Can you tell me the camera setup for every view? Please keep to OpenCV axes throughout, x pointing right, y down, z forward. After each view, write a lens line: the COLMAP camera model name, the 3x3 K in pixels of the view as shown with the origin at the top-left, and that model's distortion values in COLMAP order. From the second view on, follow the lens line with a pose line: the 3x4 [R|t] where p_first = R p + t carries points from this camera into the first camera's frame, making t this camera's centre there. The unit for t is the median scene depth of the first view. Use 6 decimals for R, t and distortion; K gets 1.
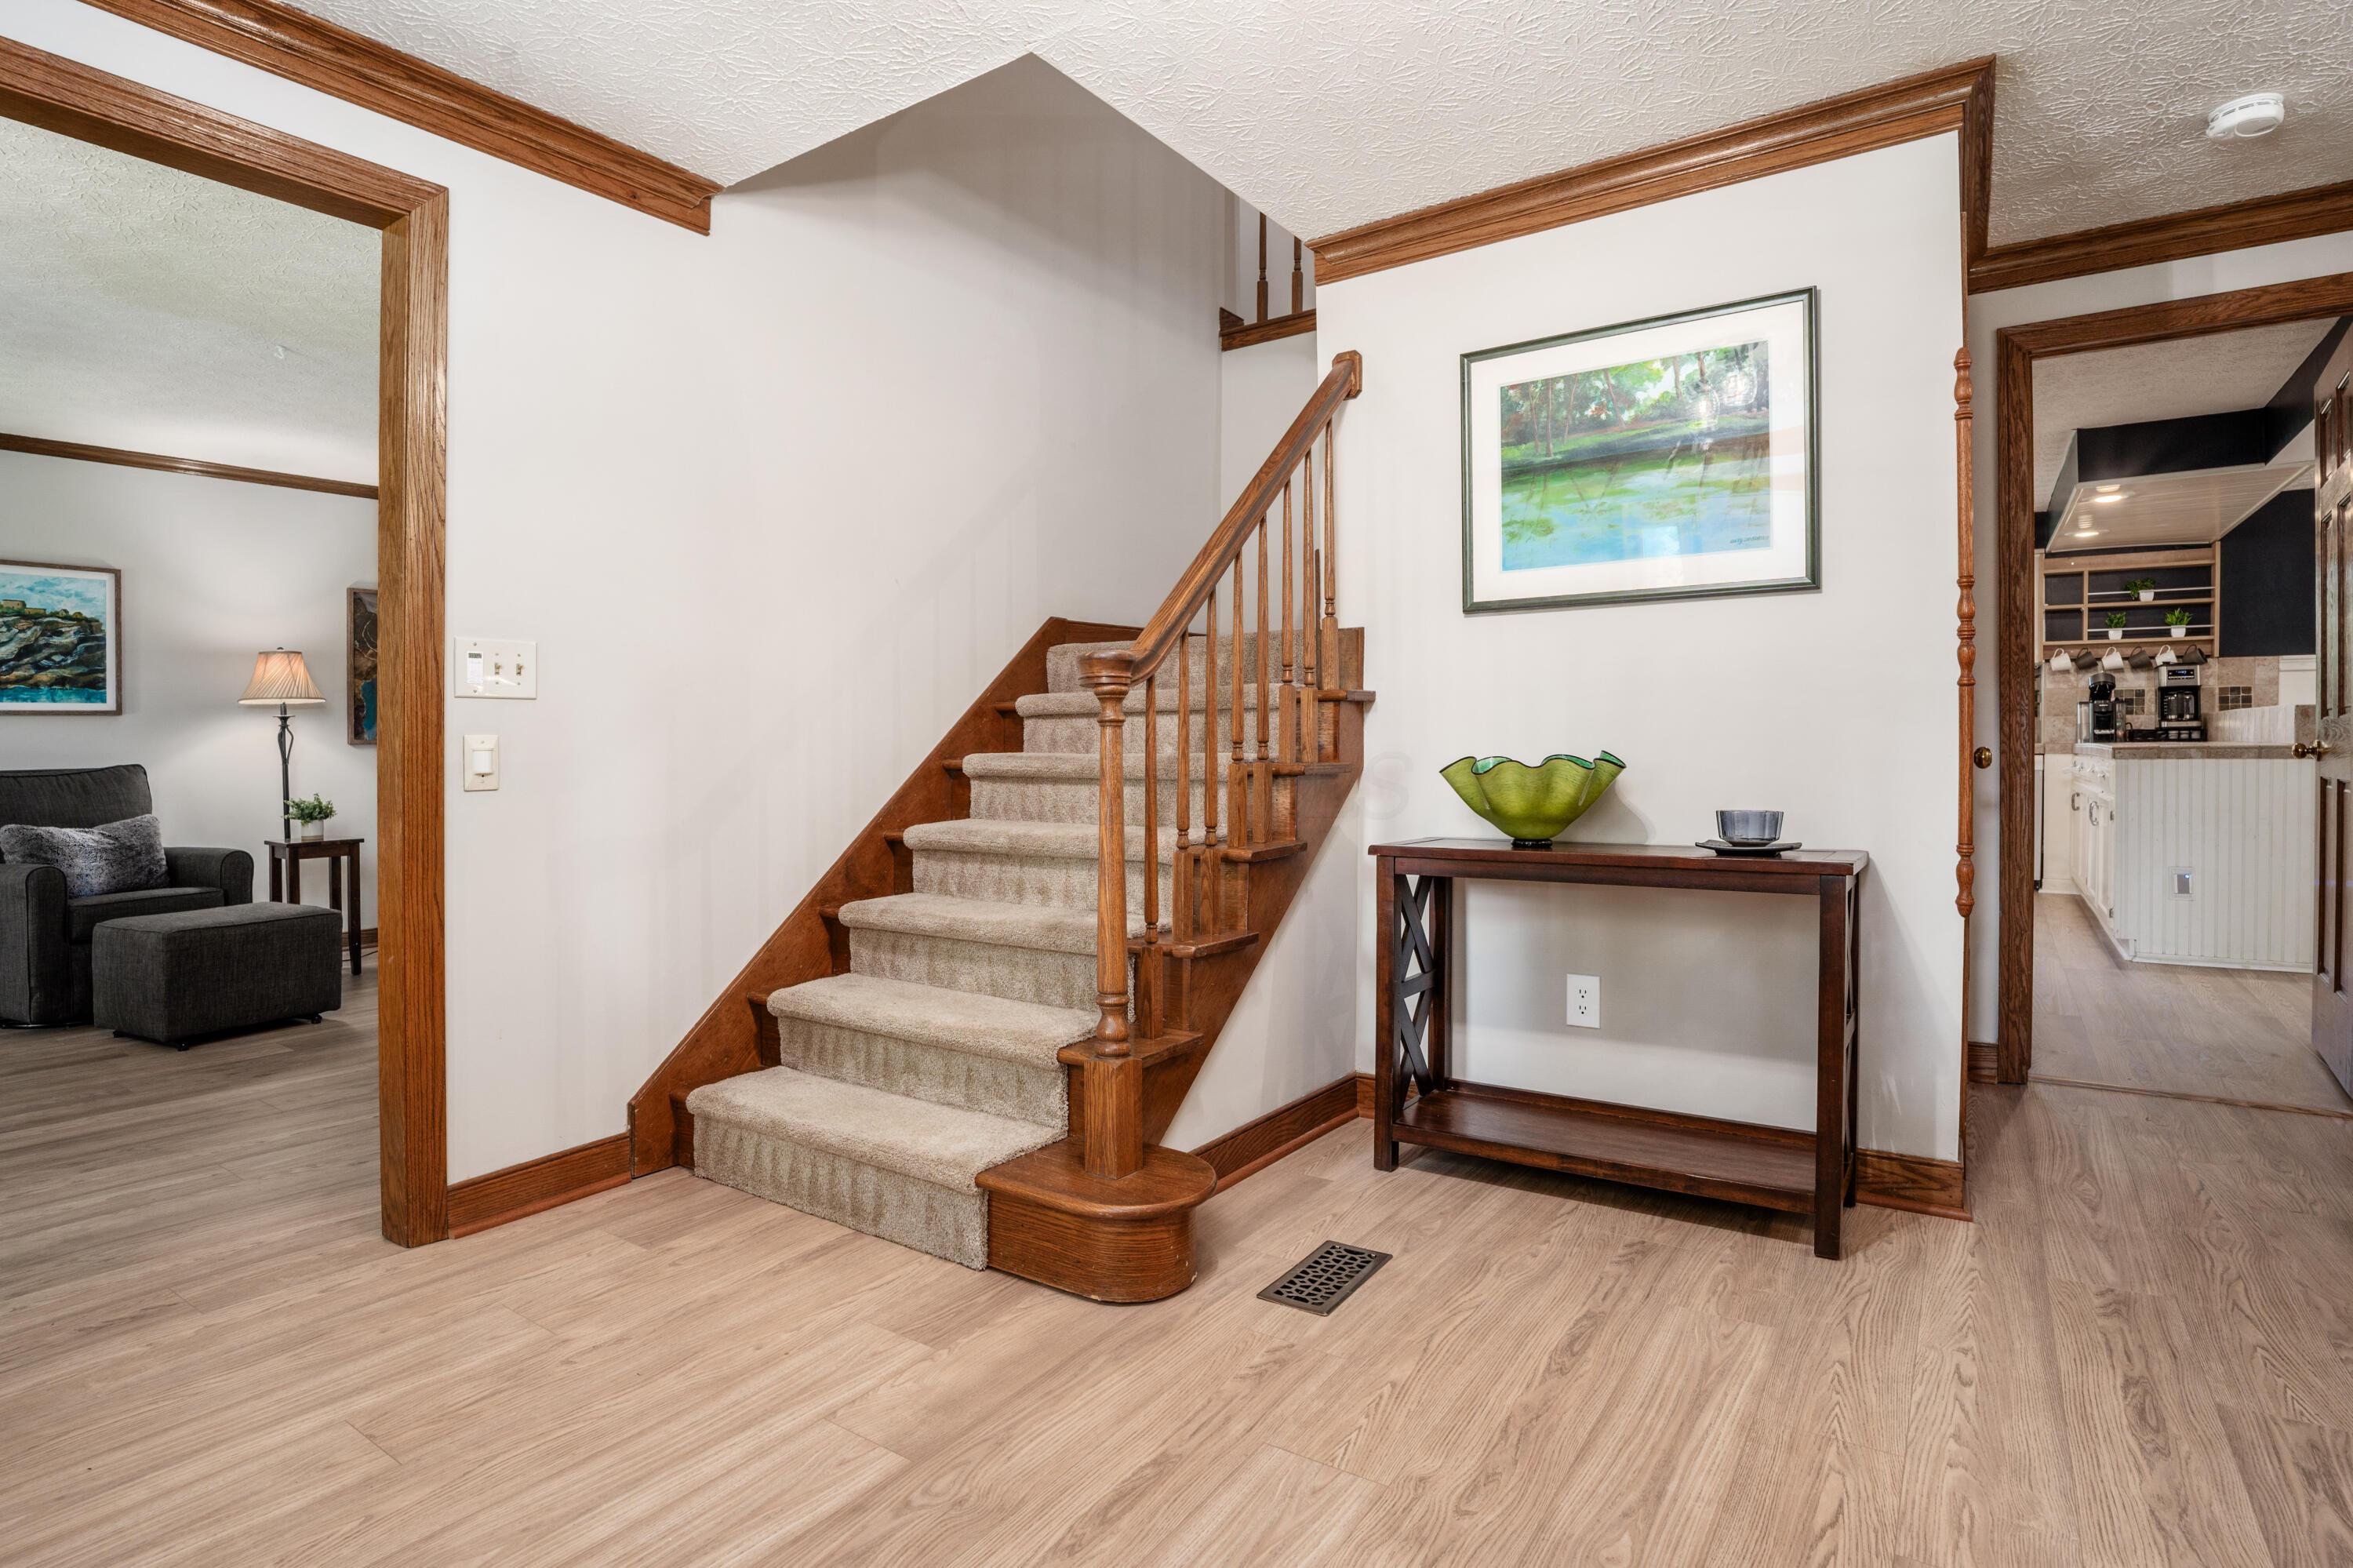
lens RADIAL K [[1198.8, 0, 1178.0], [0, 1198.8, 768.2], [0, 0, 1]] dist [-0.005431, -0.000371]
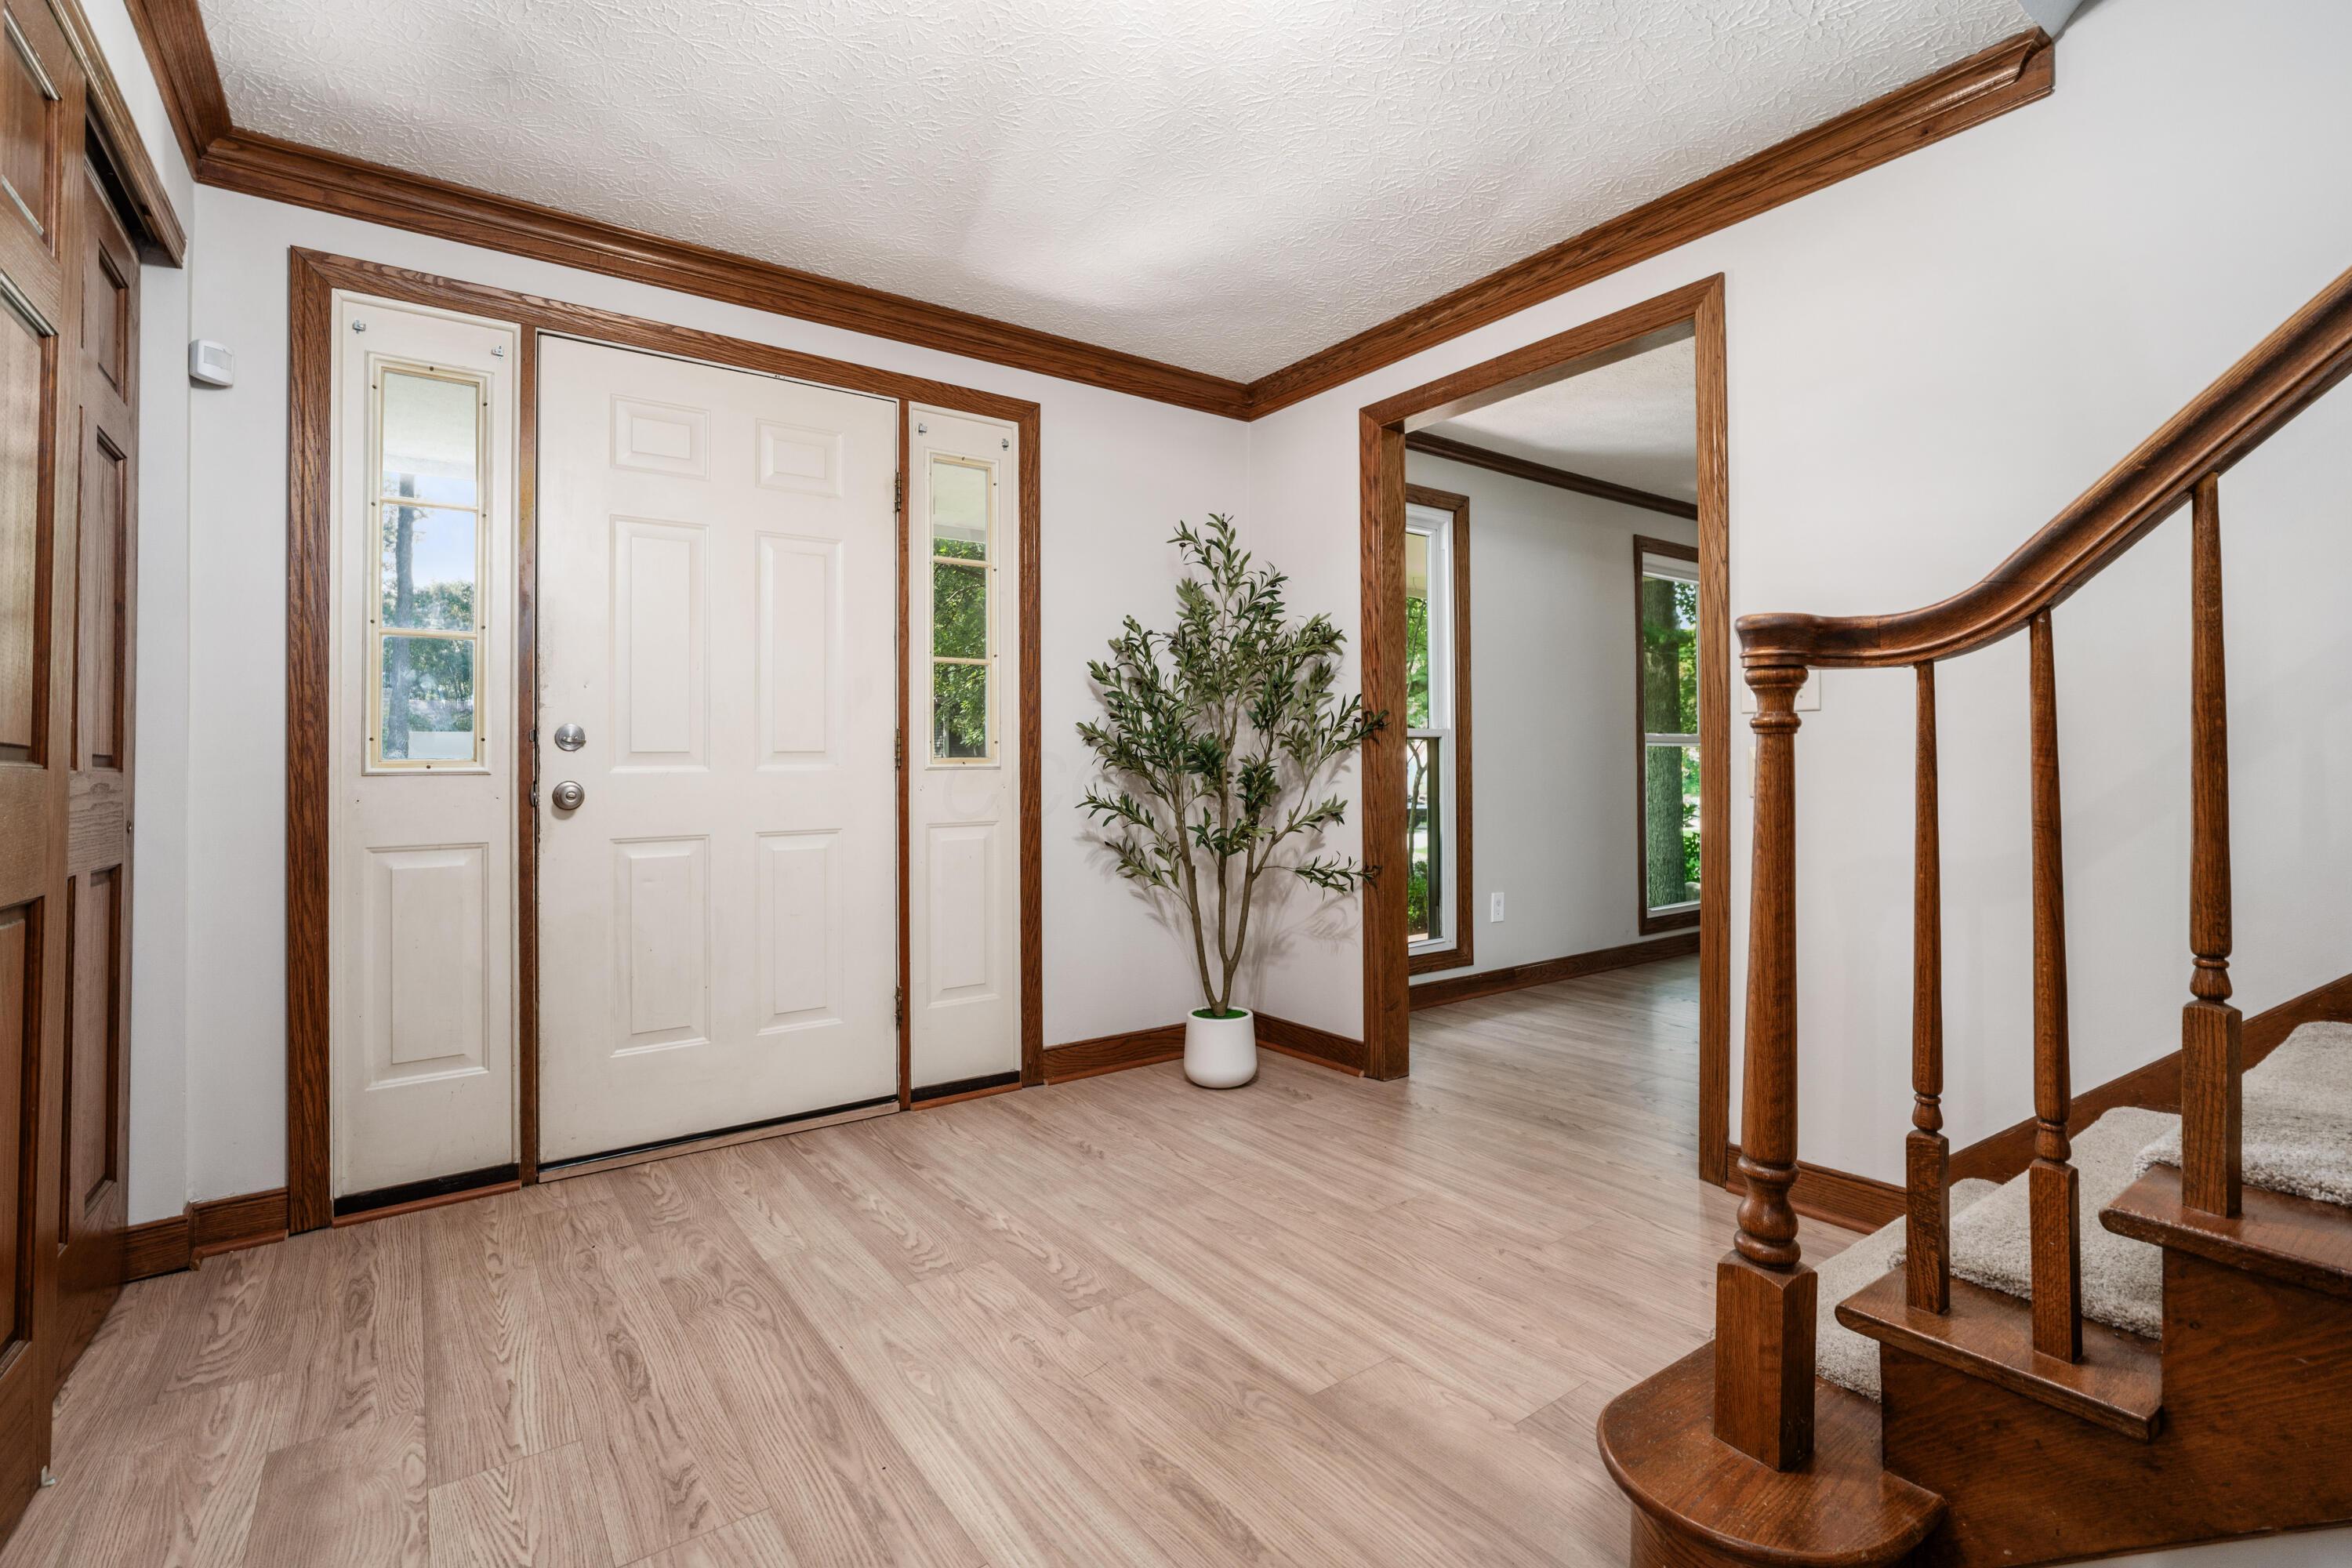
lens RADIAL K [[1113.7, 0, 1176.4], [0, 1113.7, 762.9], [0, 0, 1]] dist [0.000185, -0.000069]
pose [[-0.341882, 0.008629, -0.939703, 0.893632], [-0.006259, 0.999915, 0.011459, -0.037191], [0.939722, 0.009799, -0.341799, 1.360316]]
